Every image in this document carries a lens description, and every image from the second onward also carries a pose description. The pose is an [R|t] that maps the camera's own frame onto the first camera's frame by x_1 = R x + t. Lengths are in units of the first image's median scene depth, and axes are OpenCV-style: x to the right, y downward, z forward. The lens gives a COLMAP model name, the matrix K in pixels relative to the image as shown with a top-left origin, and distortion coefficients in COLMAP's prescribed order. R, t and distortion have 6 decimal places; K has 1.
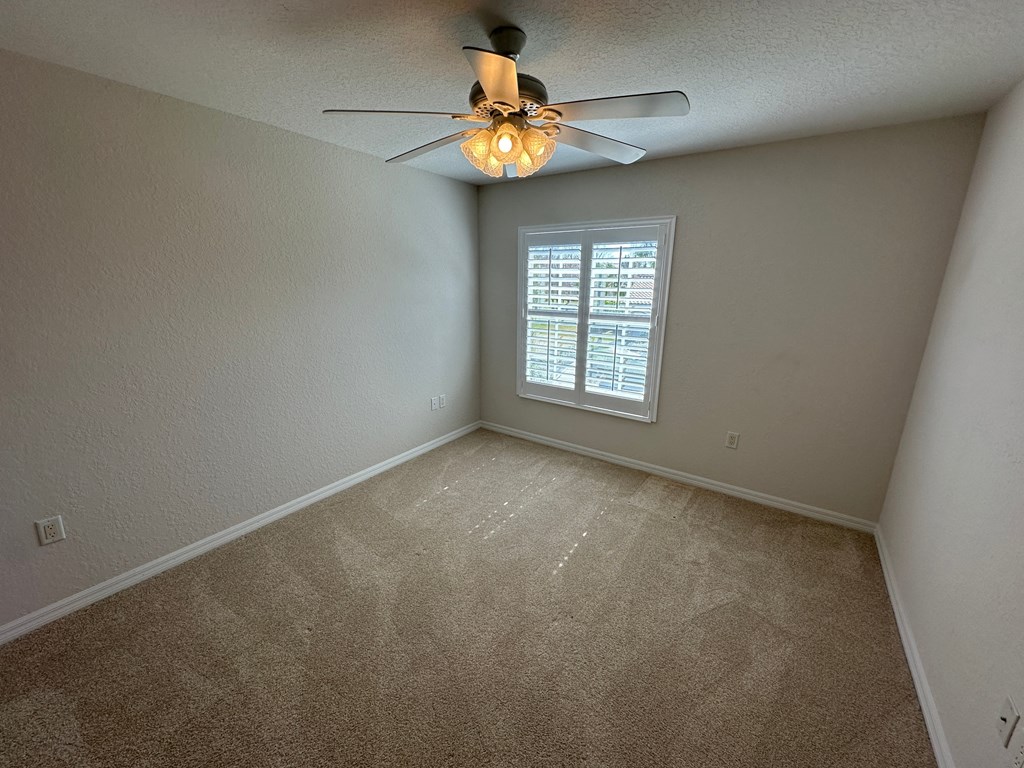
lens RADIAL K [[409.9, 0, 511.6], [0, 409.9, 386.2], [0, 0, 1]] dist [-0.002238, -0.000134]
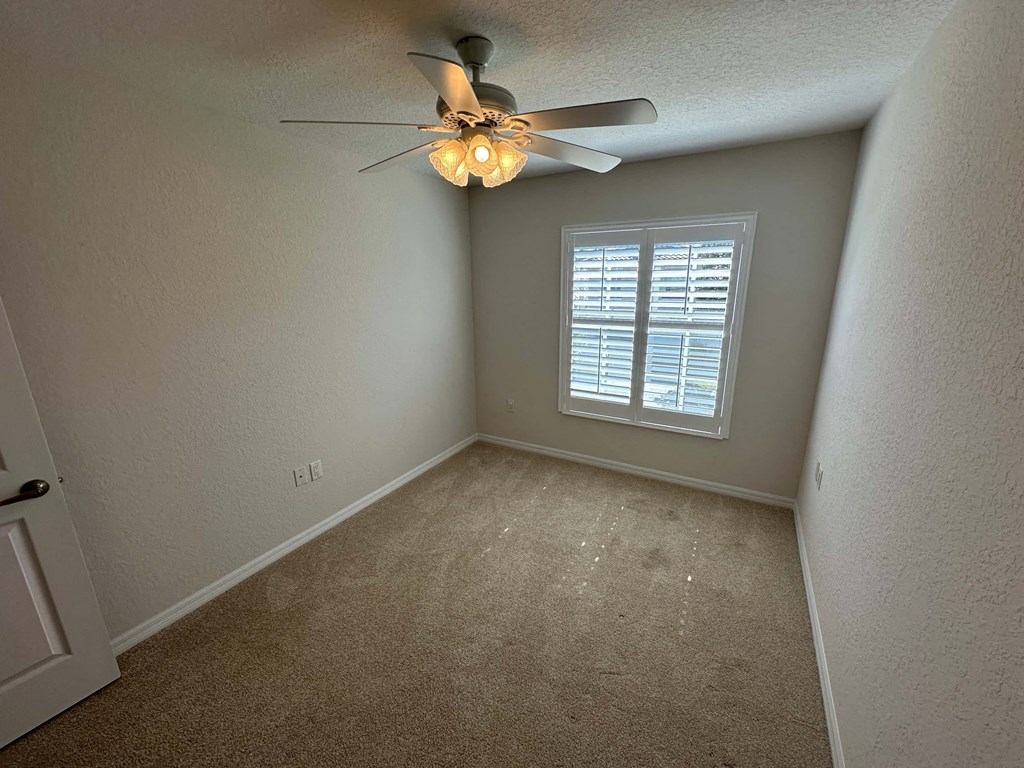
lens RADIAL K [[408.0, 0, 514.9], [0, 408.0, 383.1], [0, 0, 1]] dist [-0.001978, 0.000053]
pose [[0.997078, -0.033163, 0.068823, -0.145195], [0.034651, 0.999188, -0.020551, -0.027577], [-0.068085, 0.022876, 0.997417, 0.108025]]
